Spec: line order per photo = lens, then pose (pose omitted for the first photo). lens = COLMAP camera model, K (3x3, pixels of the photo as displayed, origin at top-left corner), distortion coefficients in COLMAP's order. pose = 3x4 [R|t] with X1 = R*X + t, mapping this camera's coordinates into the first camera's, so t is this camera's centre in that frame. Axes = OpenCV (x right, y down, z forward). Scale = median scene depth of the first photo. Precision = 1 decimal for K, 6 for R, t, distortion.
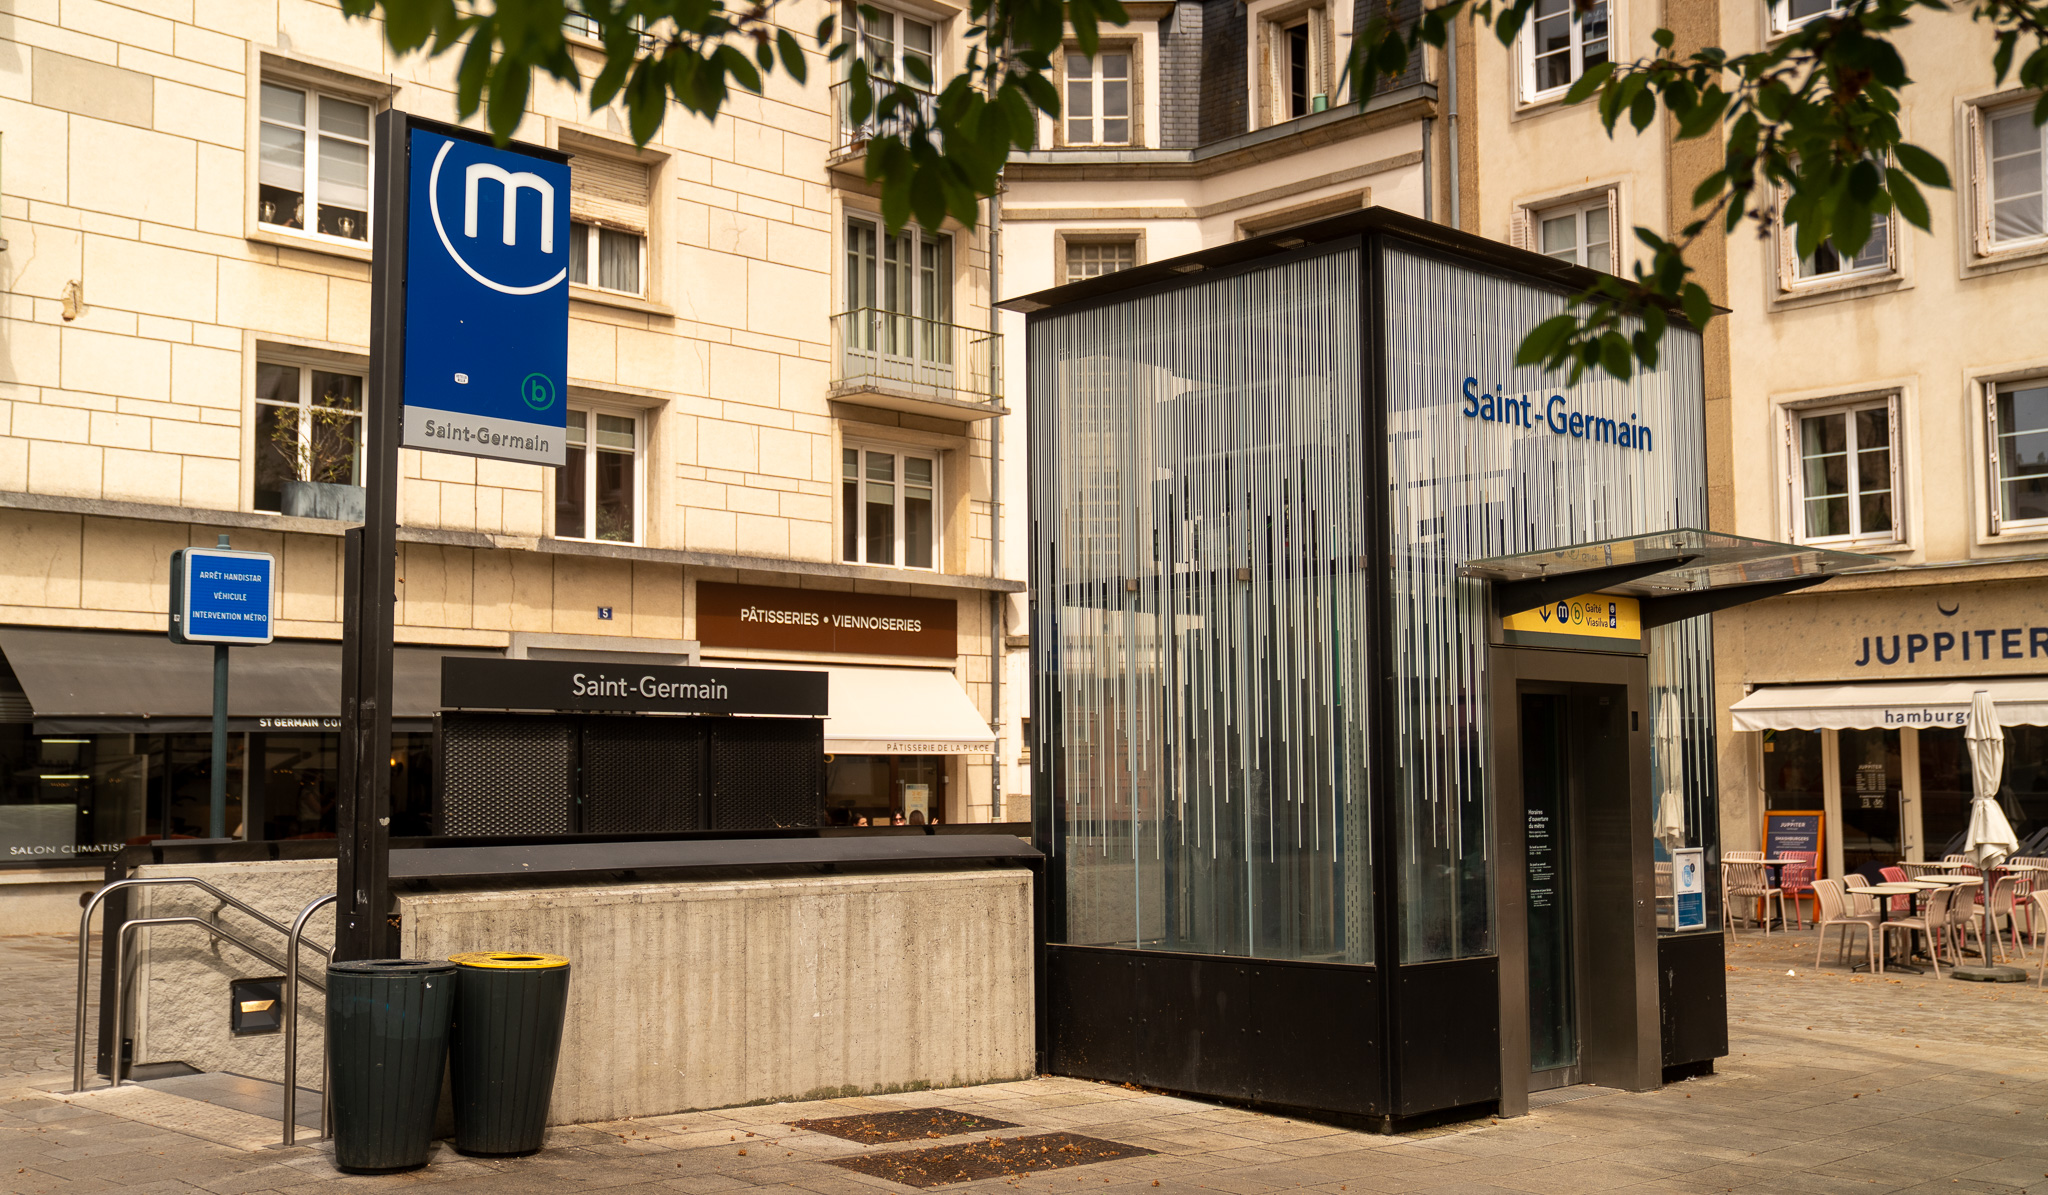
lens RADIAL K [[2127.5, 0, 1023.0], [0, 2127.5, 630.4], [0, 0, 1]] dist [0.029920, 0.011298]
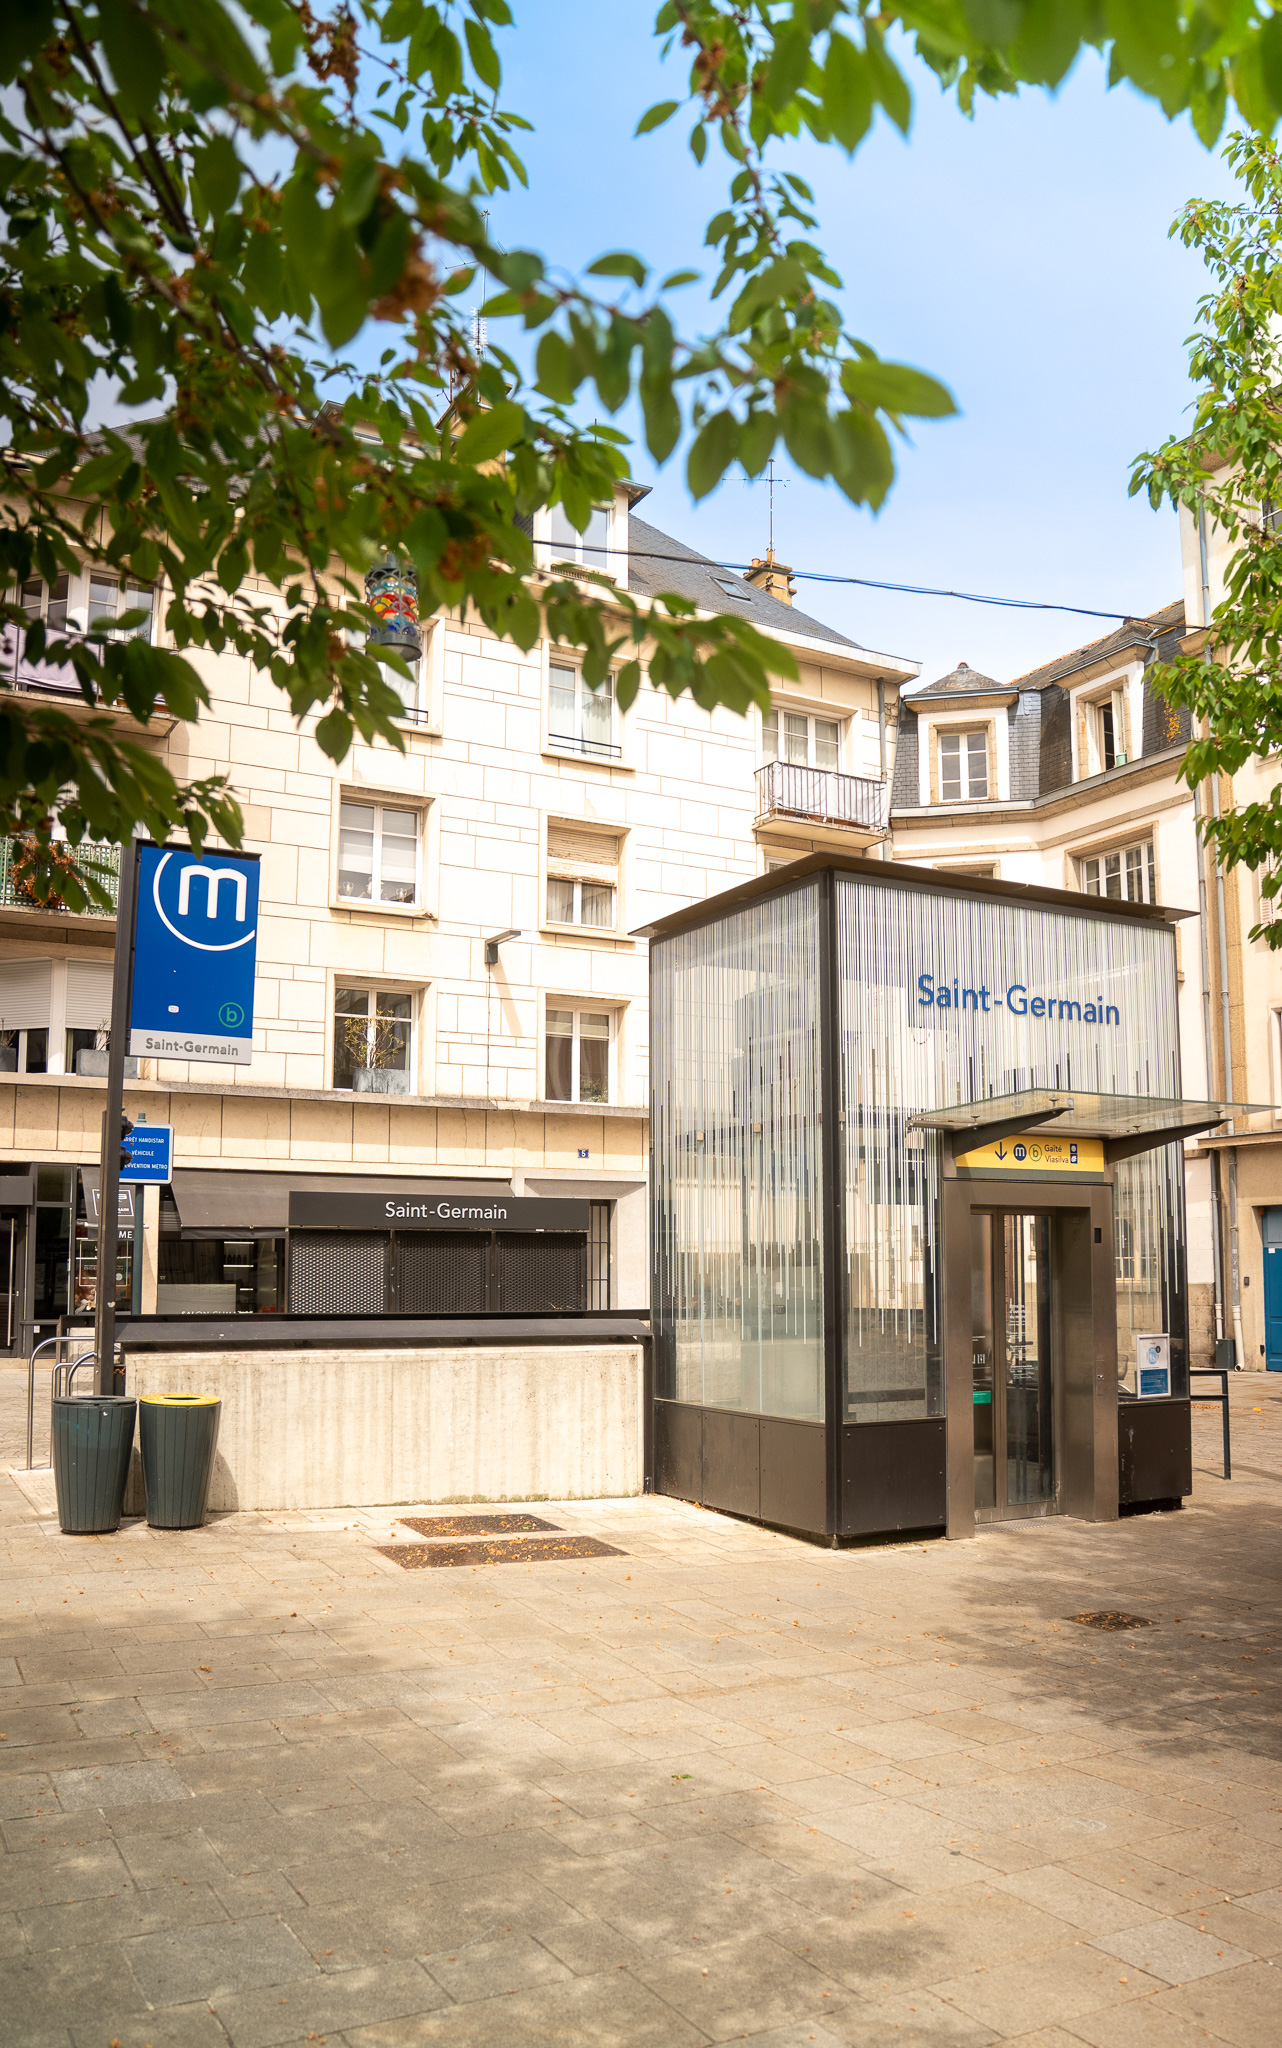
lens RADIAL K [[1551.5, 0, 641.7], [0, 1551.5, 1131.9], [0, 0, 1]] dist [-0.106454, 0.001606]
pose [[0.966210, -0.017275, -0.257177, 0.268589], [0.012754, 0.999734, -0.019236, -0.005631], [0.257441, 0.015306, 0.966173, 0.035684]]
